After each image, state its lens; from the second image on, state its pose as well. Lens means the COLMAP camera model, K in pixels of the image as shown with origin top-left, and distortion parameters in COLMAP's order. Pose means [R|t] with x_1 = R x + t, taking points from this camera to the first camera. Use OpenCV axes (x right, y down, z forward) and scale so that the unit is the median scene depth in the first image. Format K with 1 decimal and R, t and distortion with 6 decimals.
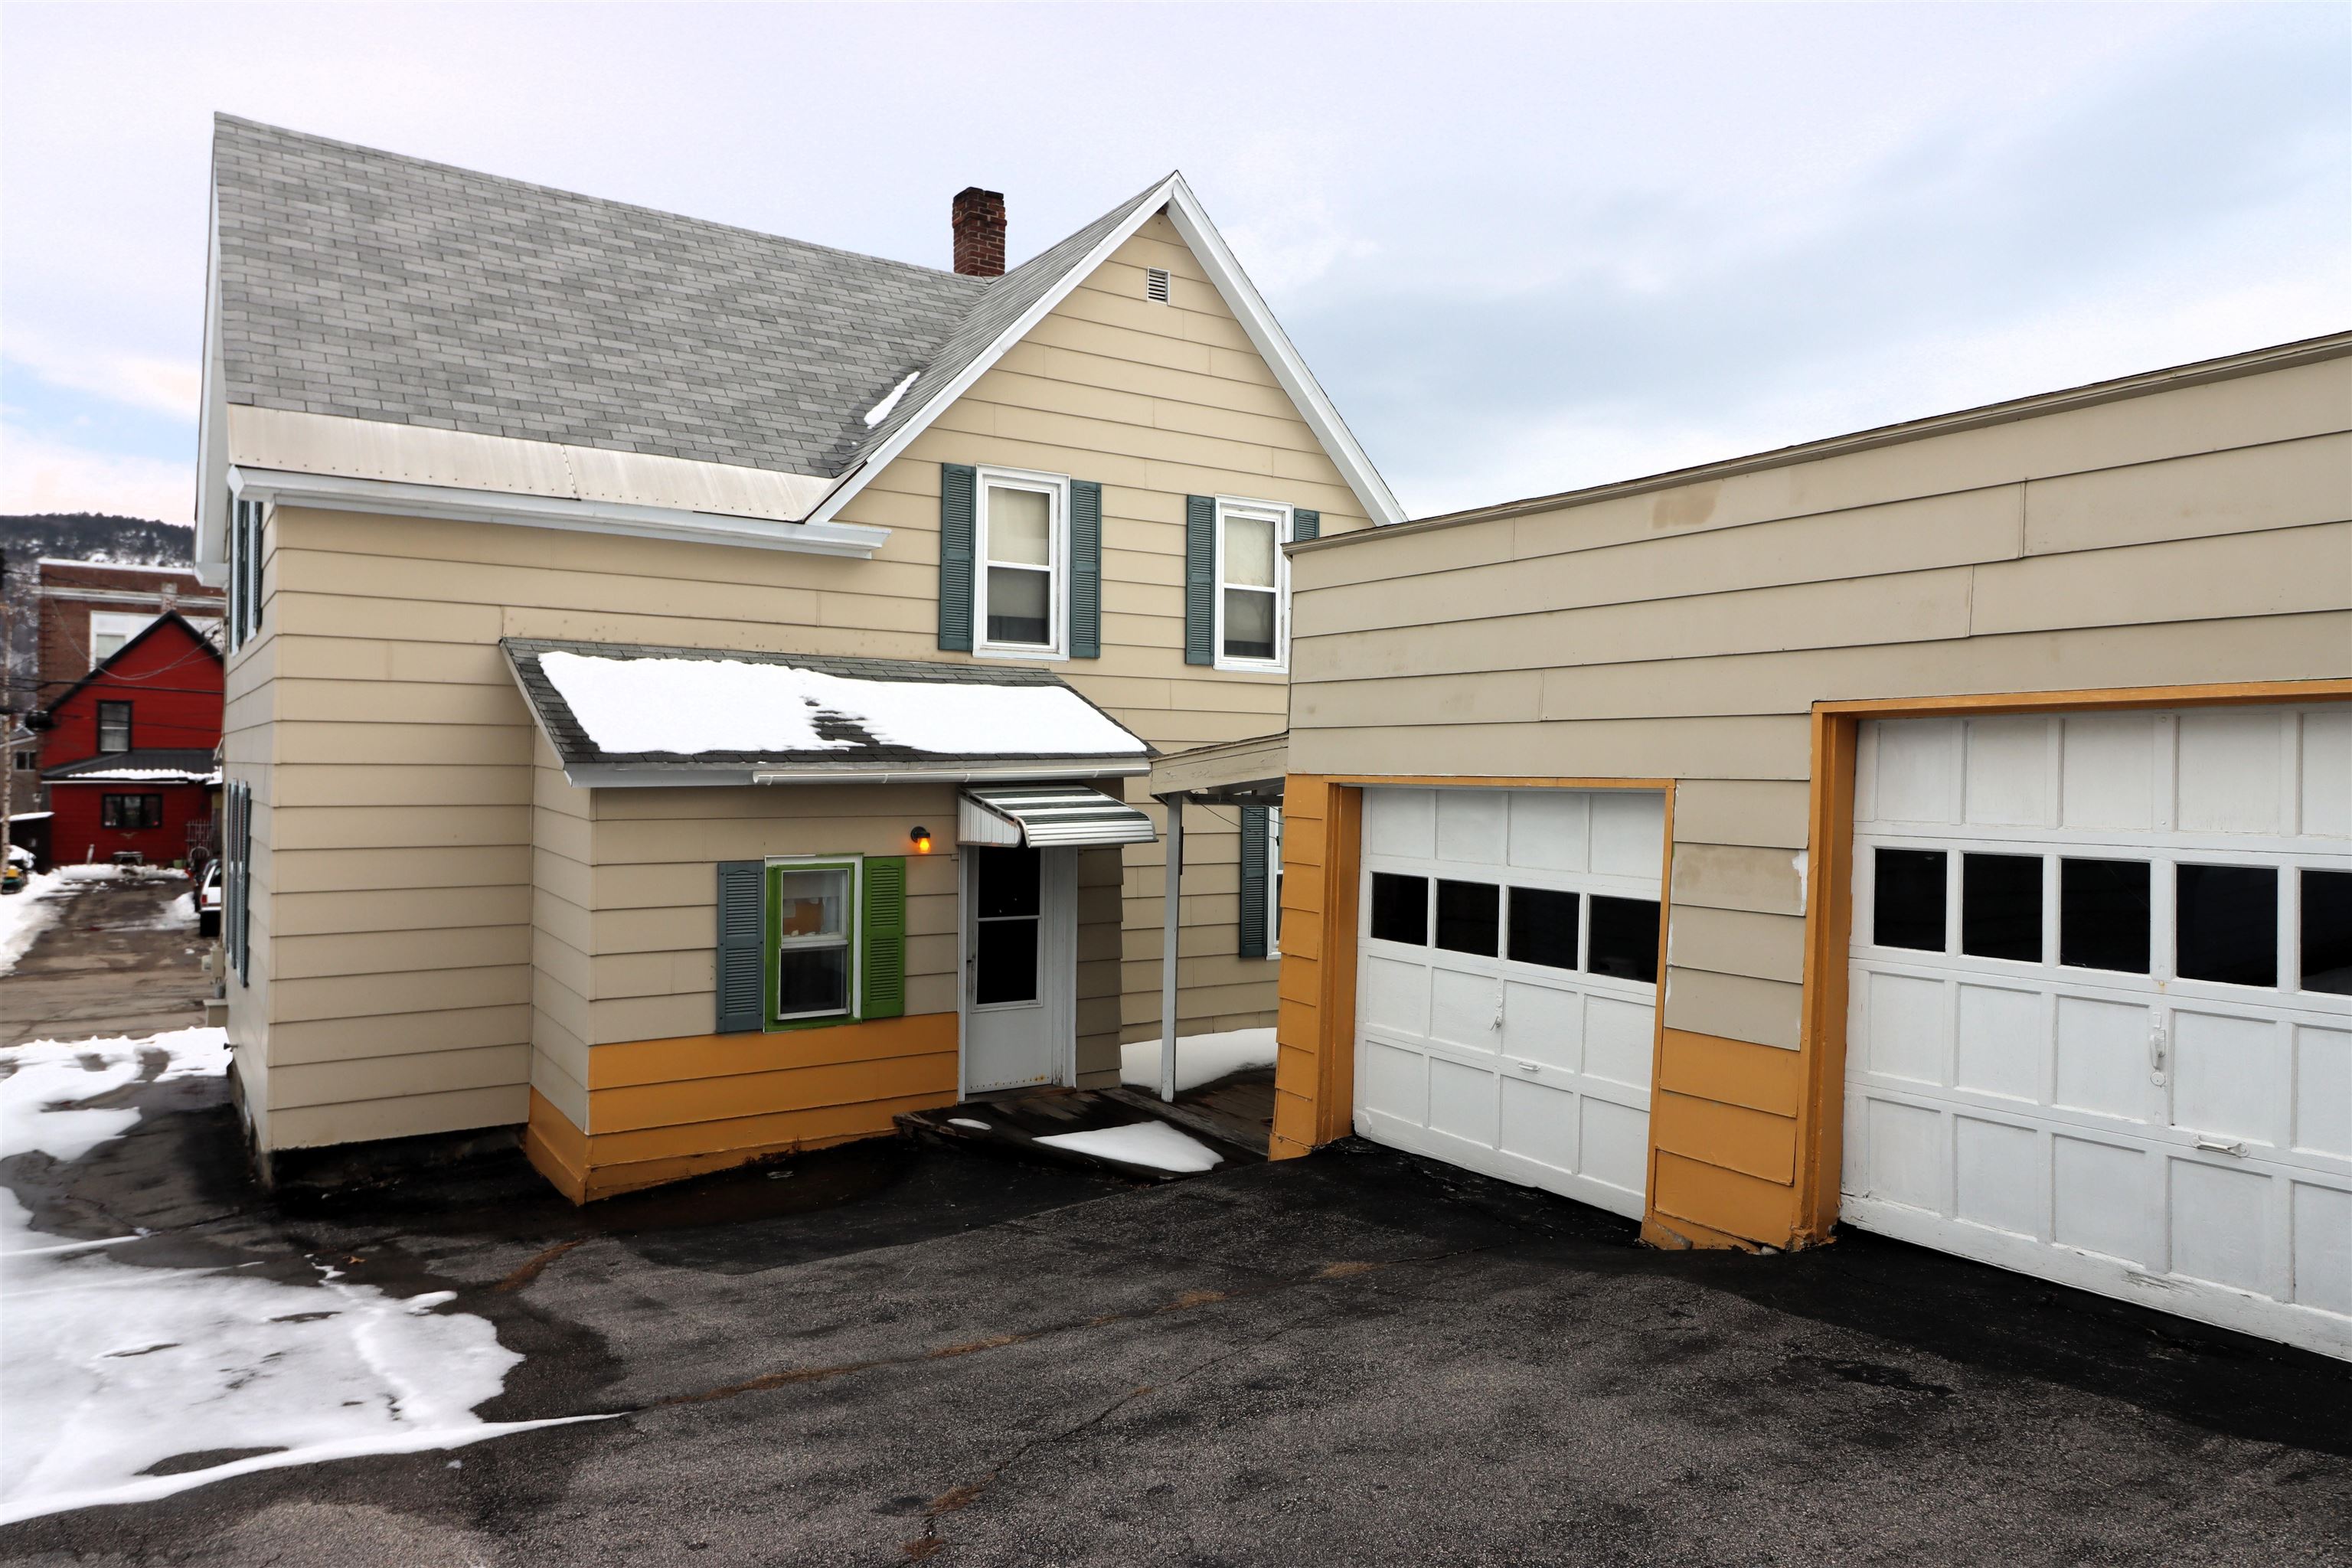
lens RADIAL K [[1428.5, 0, 1237.3], [0, 1428.5, 771.0], [0, 0, 1]] dist [-0.002004, 0.001028]
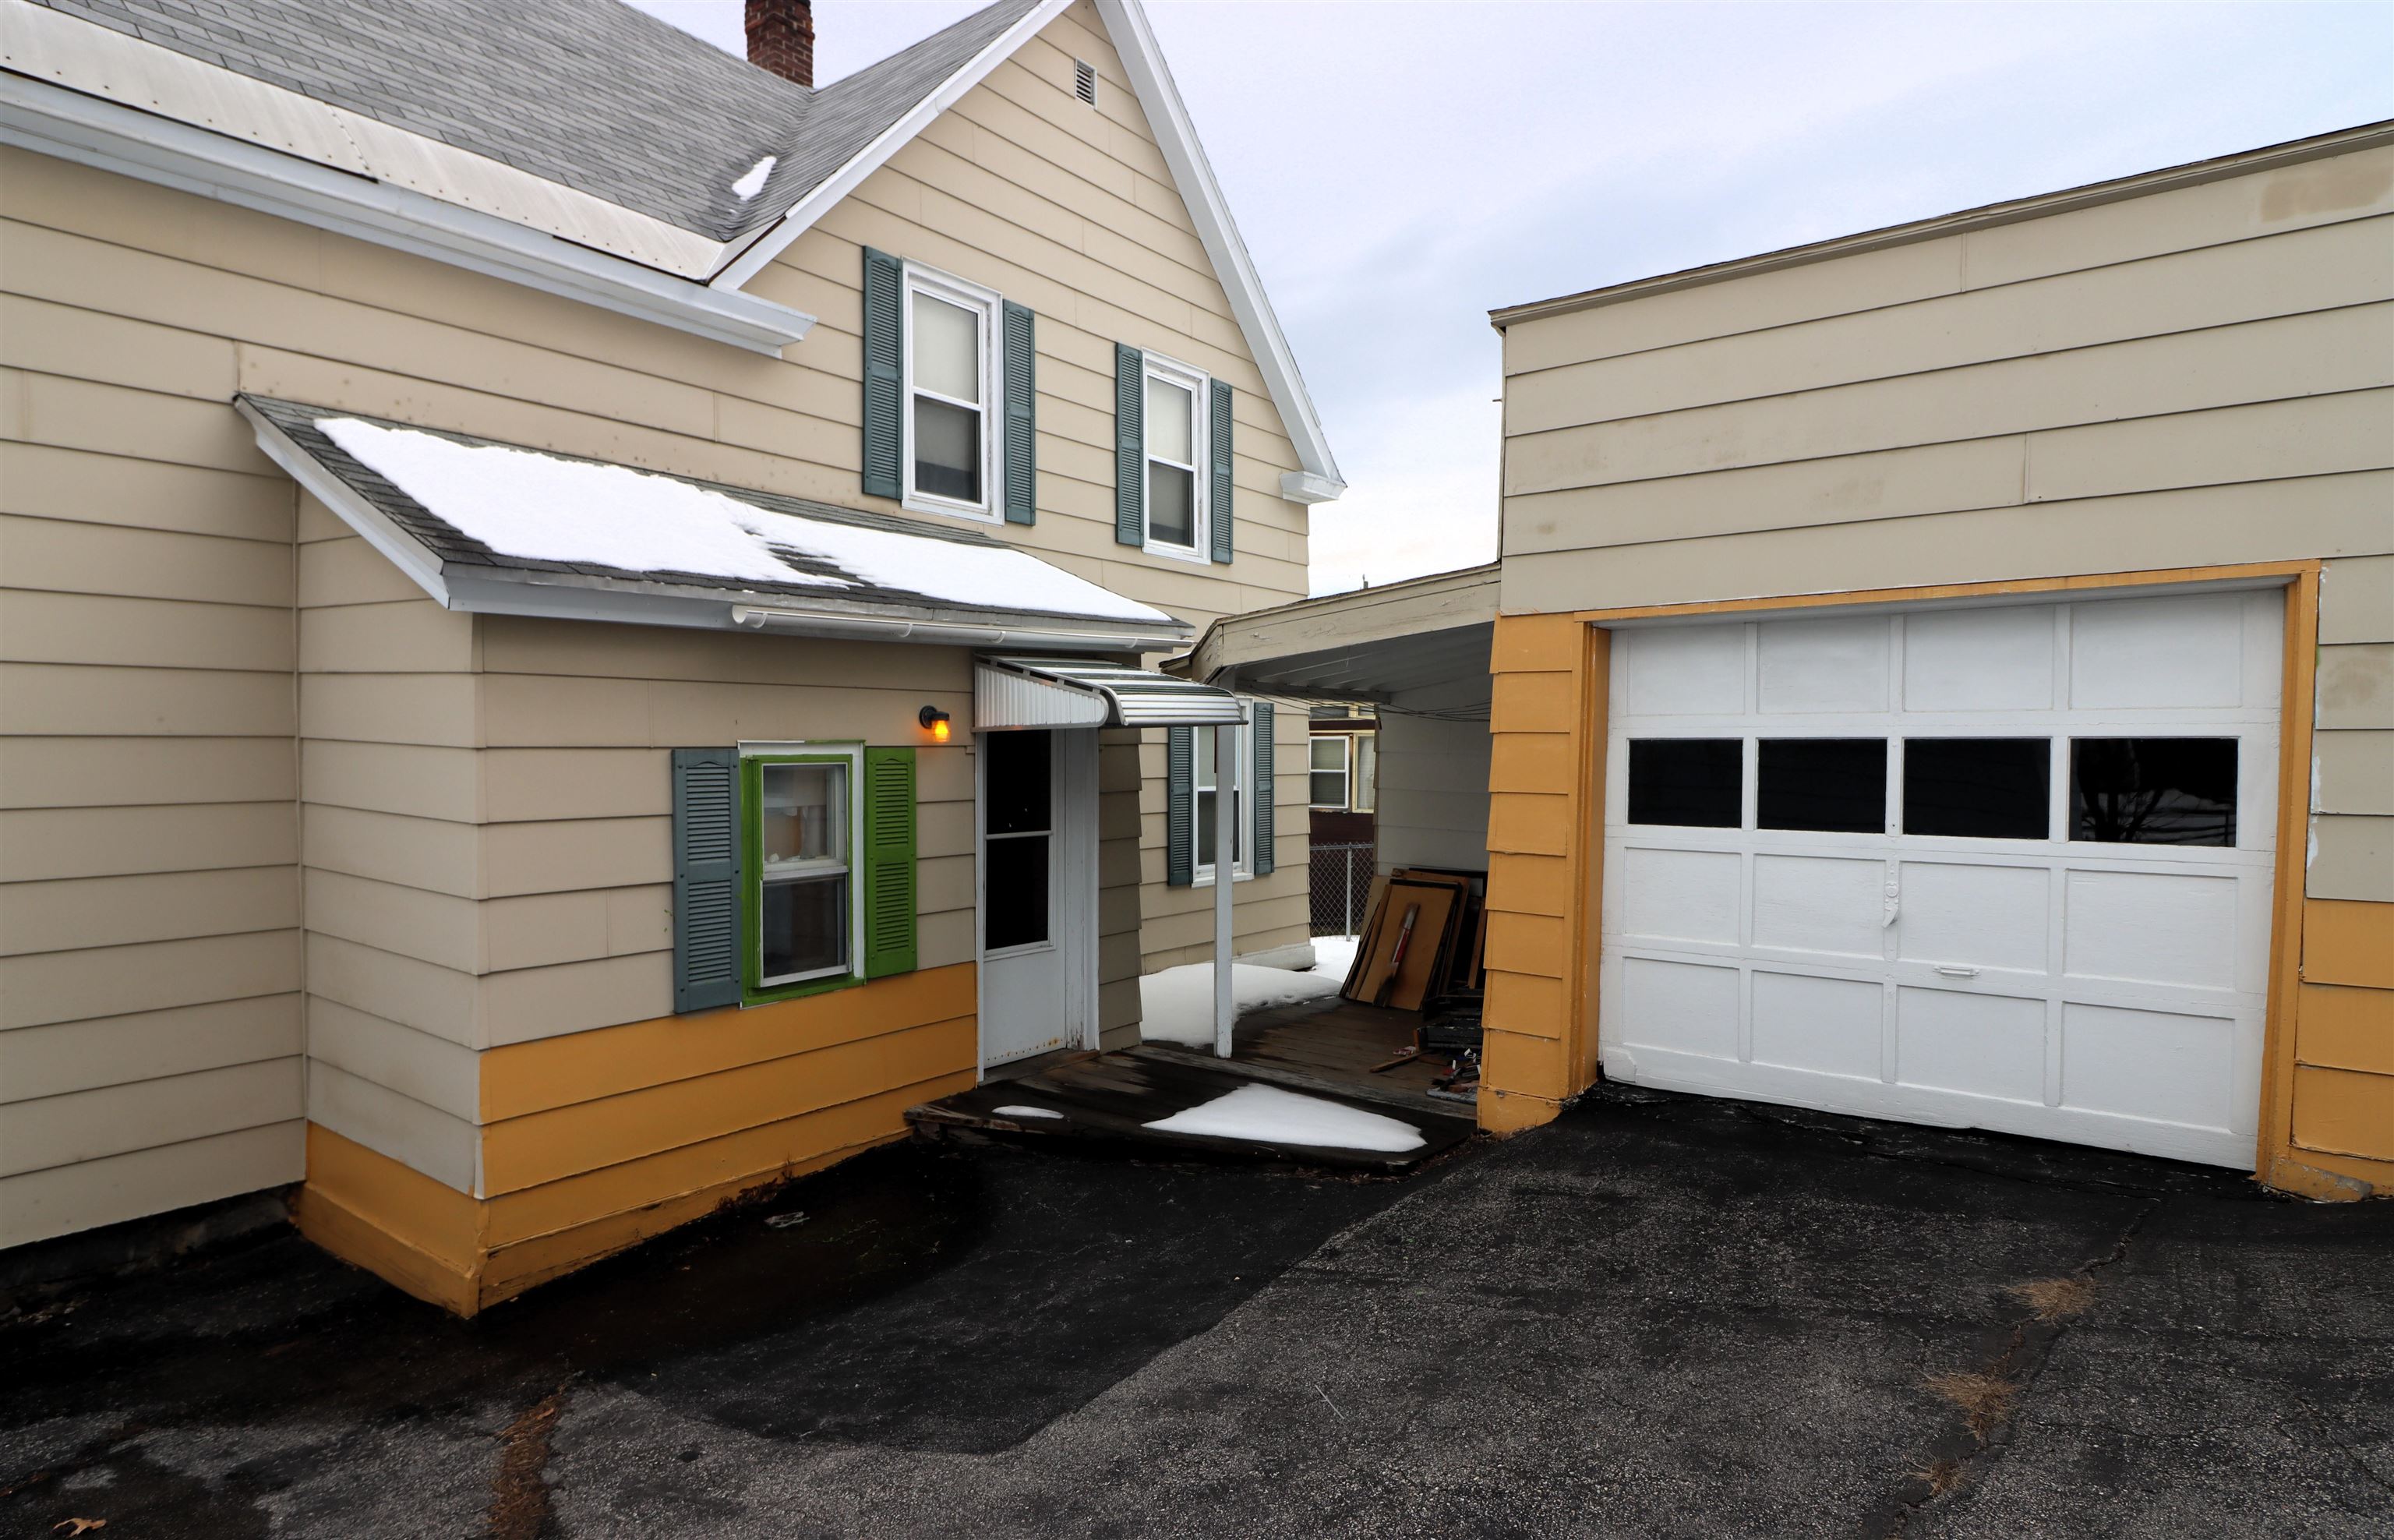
lens RADIAL K [[1241.1, 0, 1195.2], [0, 1241.1, 774.6], [0, 0, 1]] dist [0.001830, -0.007120]
pose [[0.954427, -0.019762, 0.297790, -0.303554], [0.013373, 0.999635, 0.023479, 0.065221], [-0.298145, -0.018427, 0.954343, 0.395521]]
